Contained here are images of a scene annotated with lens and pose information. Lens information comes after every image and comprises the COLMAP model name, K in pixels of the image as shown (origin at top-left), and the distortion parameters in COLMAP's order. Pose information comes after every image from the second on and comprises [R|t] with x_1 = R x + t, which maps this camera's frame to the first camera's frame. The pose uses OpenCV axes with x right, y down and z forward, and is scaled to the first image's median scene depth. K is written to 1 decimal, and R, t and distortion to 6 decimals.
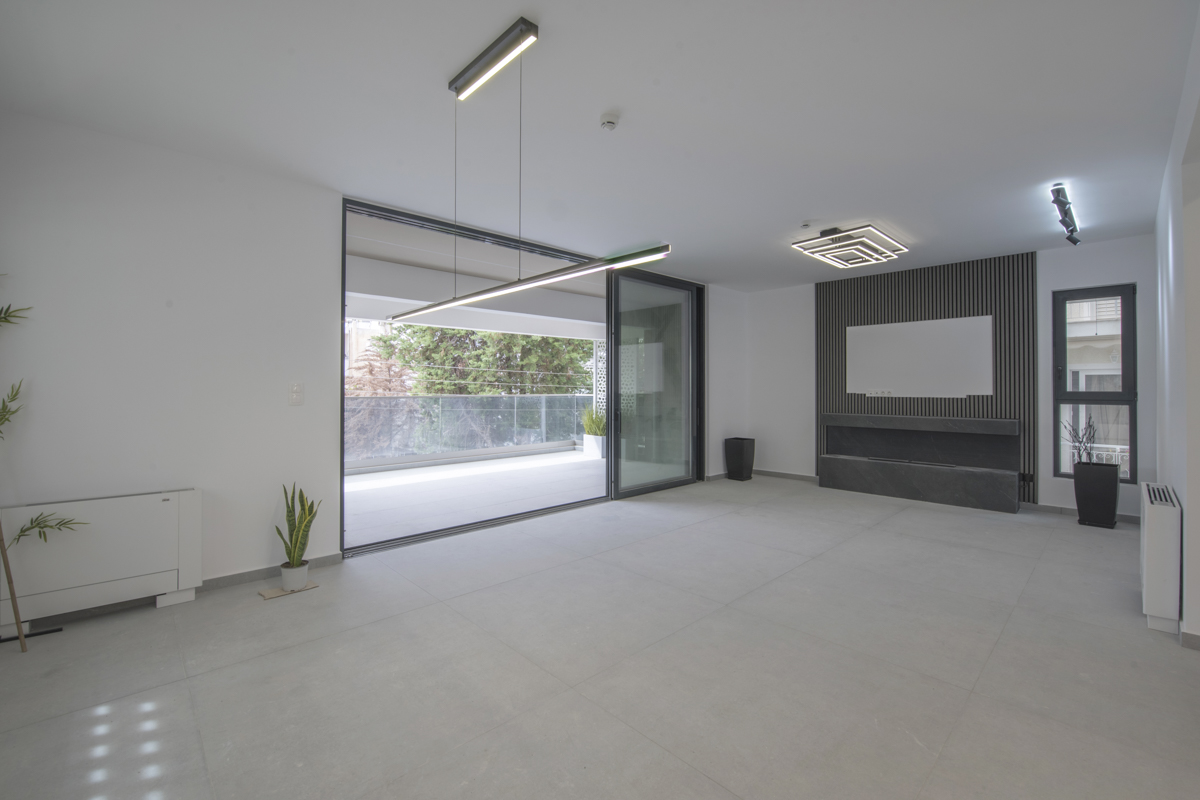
lens RADIAL K [[510.0, 0, 596.3], [0, 510.0, 382.6], [0, 0, 1]] dist [-0.023133, -0.000096]
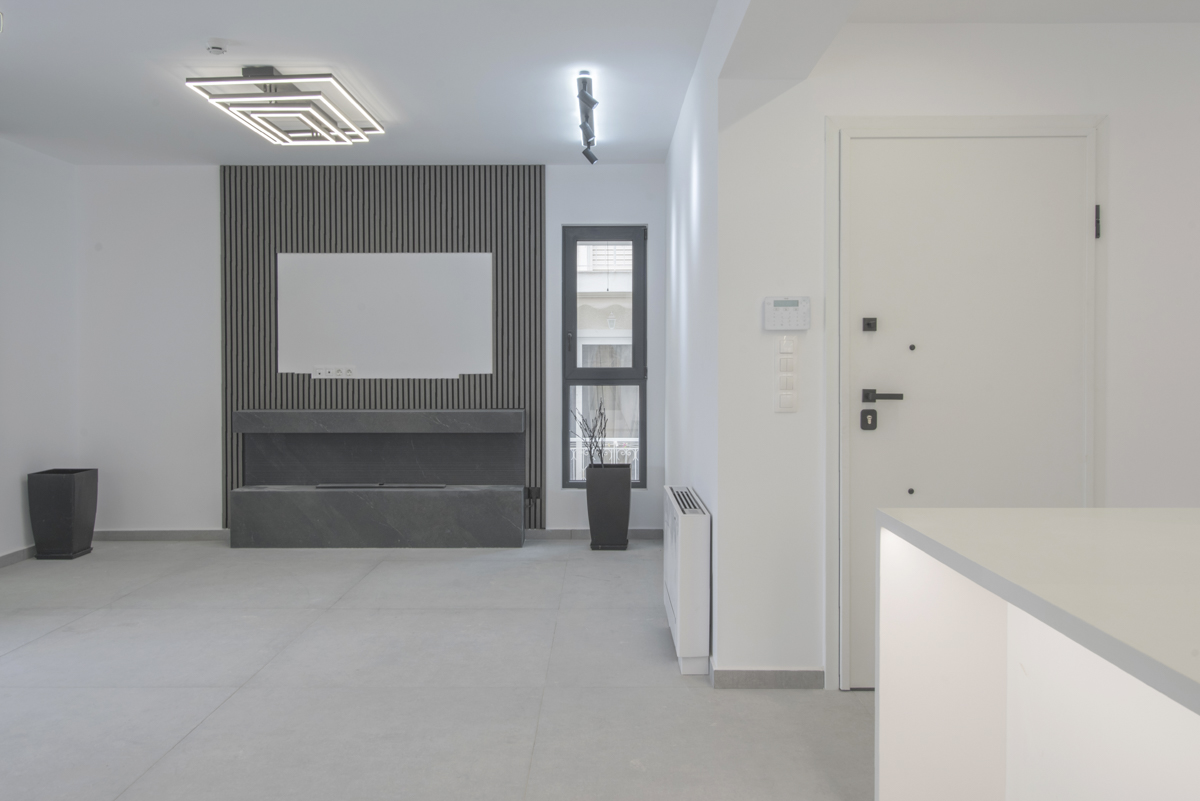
lens RADIAL K [[944.3, 0, 607.7], [0, 944.3, 375.1], [0, 0, 1]] dist [0.001134, 0.003423]
pose [[0.685229, -0.012224, 0.728225, -0.012959], [-0.004774, 0.999762, 0.021275, -0.000518], [-0.728312, -0.018055, 0.685008, 0.033031]]
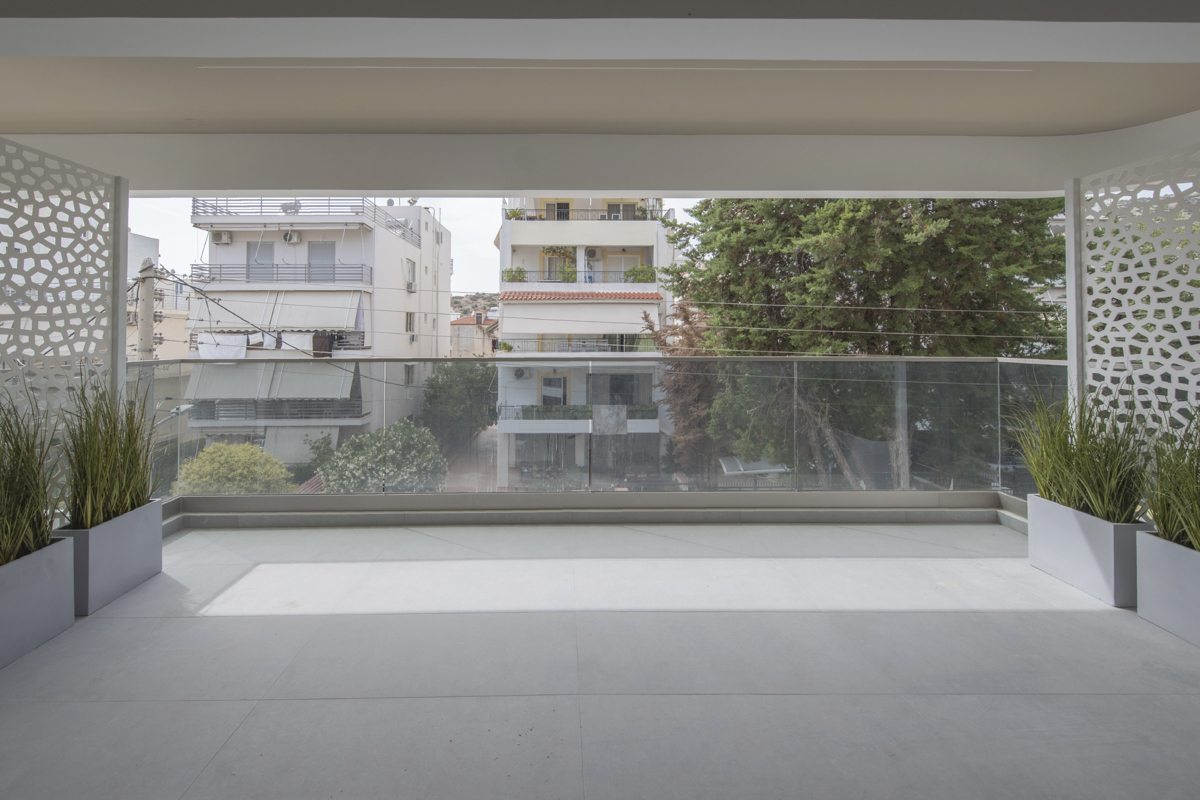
lens RADIAL K [[555.7, 0, 579.1], [0, 555.7, 332.3], [0, 0, 1]] dist [-0.001037, 0.000113]
pose [[0.749963, -0.006133, -0.661452, -0.009511], [0.004587, 0.999981, -0.004071, 0.009851], [0.661464, 0.000019, 0.749977, 0.932330]]
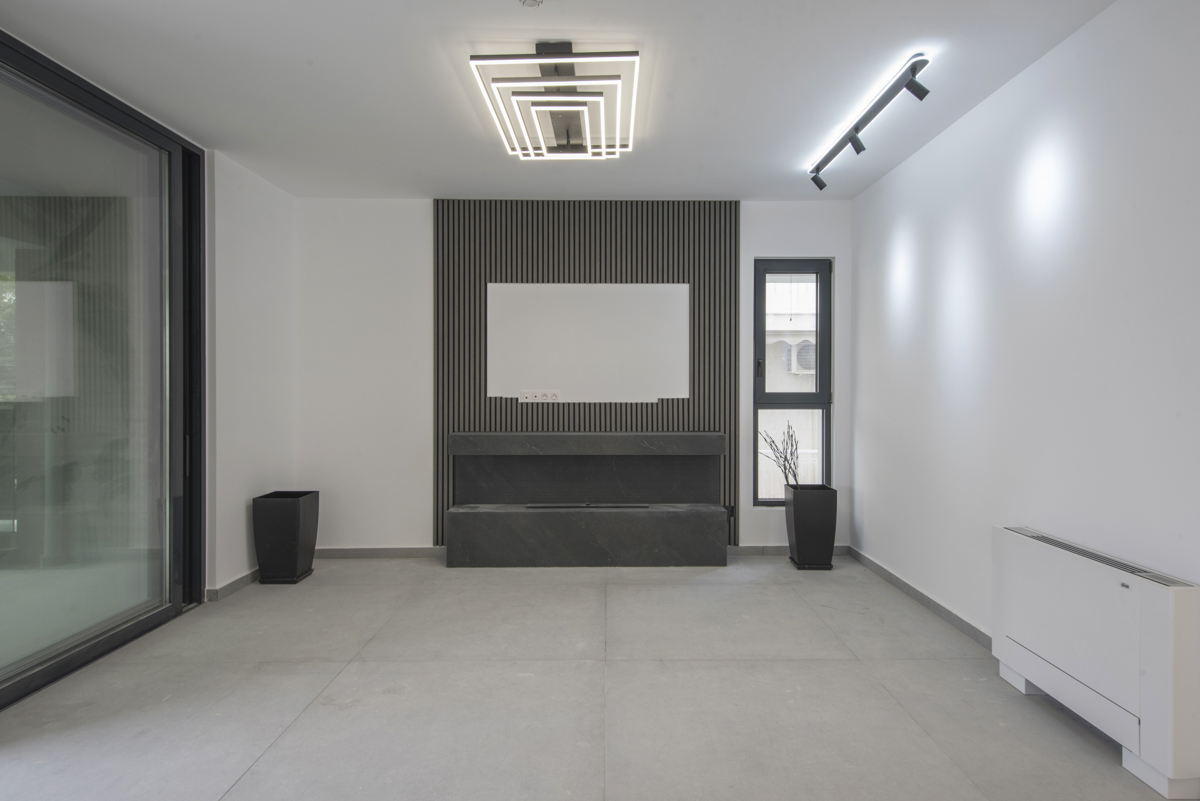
lens RADIAL K [[657.6, 0, 617.0], [0, 657.6, 388.5], [0, 0, 1]] dist [0.015937, 0.000256]
pose [[0.679981, -0.000389, 0.733229, 0.044392], [-0.006595, 0.999956, 0.006647, 0.005546], [-0.733200, -0.009356, 0.679949, 0.412437]]
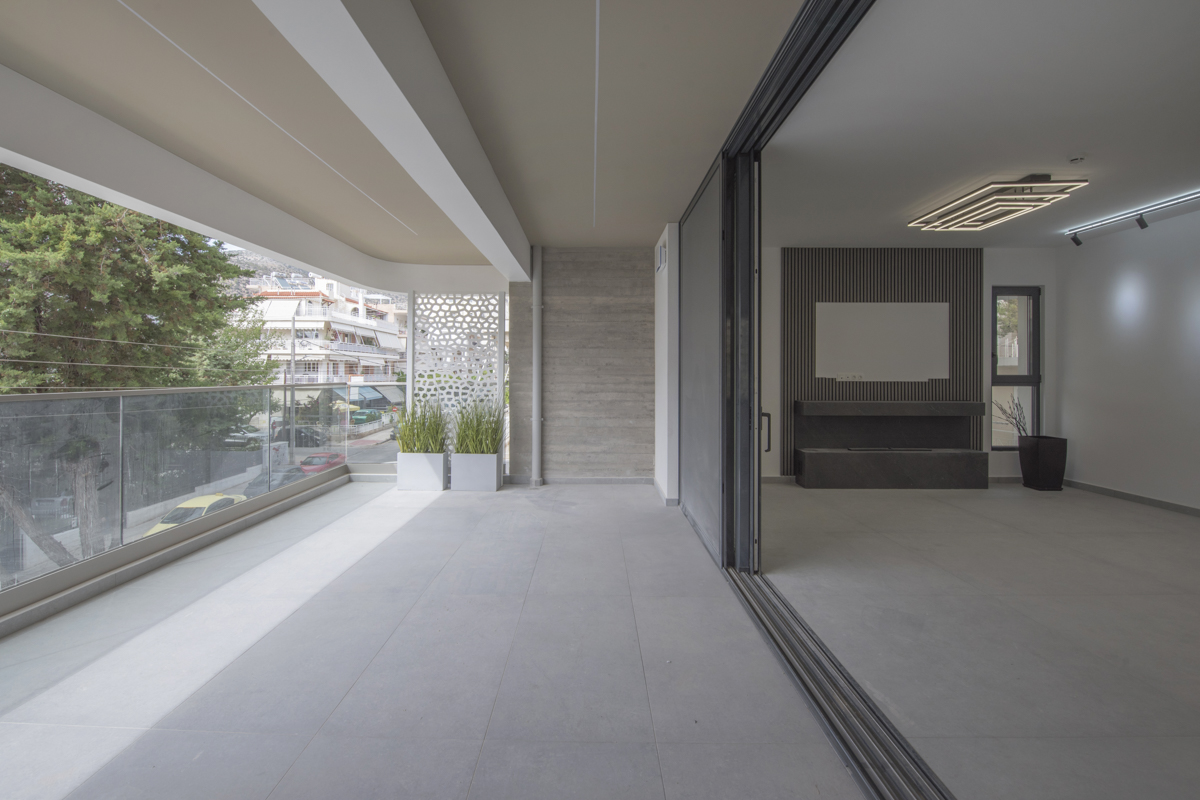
lens RADIAL K [[555.7, 0, 559.0], [0, 555.7, 374.5], [0, 0, 1]] dist [-0.001037, 0.000113]
pose [[0.694210, 0.001482, 0.719771, -0.559274], [-0.008981, 0.999938, 0.006603, 0.014323], [-0.719716, -0.011048, 0.694180, 0.713643]]
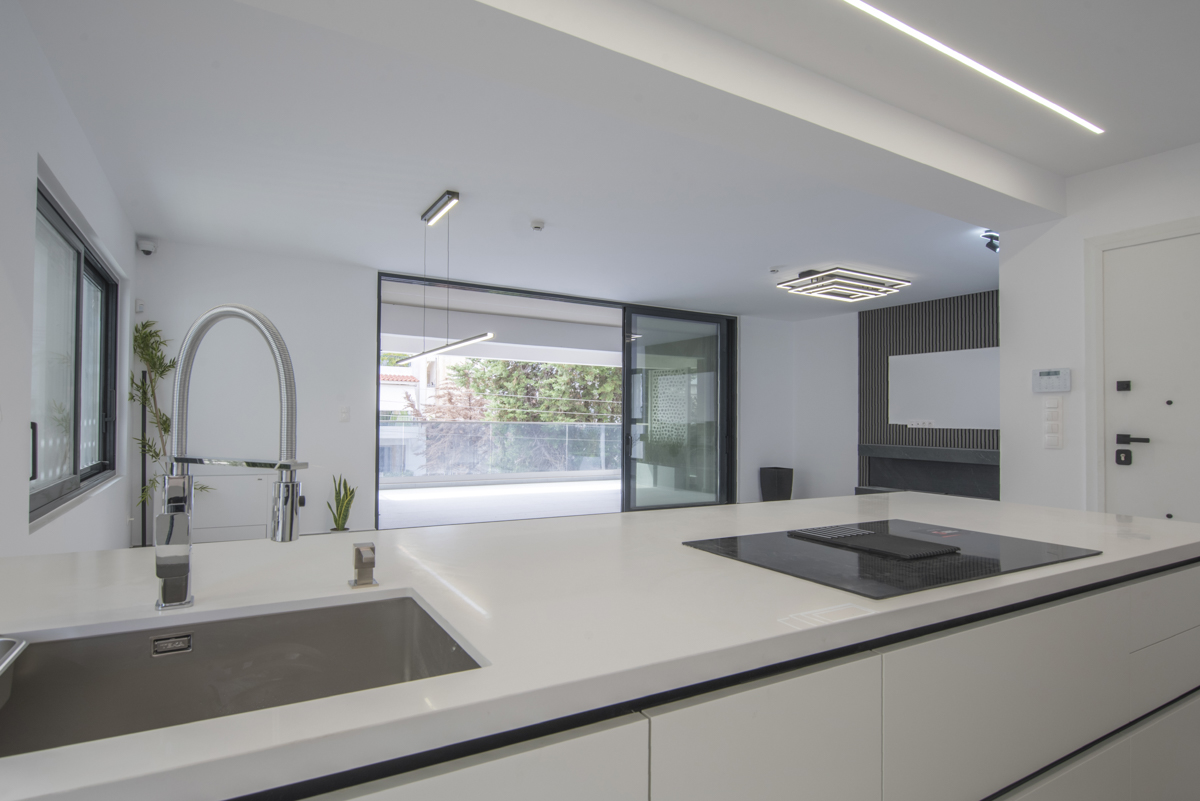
lens RADIAL K [[555.7, 0, 608.4], [0, 555.7, 415.3], [0, 0, 1]] dist [-0.001037, 0.000113]
pose [[0.987952, 0.009434, -0.154473, 0.137859], [-0.008856, 0.999951, 0.004430, 0.004707], [0.154507, -0.003009, 0.987987, -0.155678]]
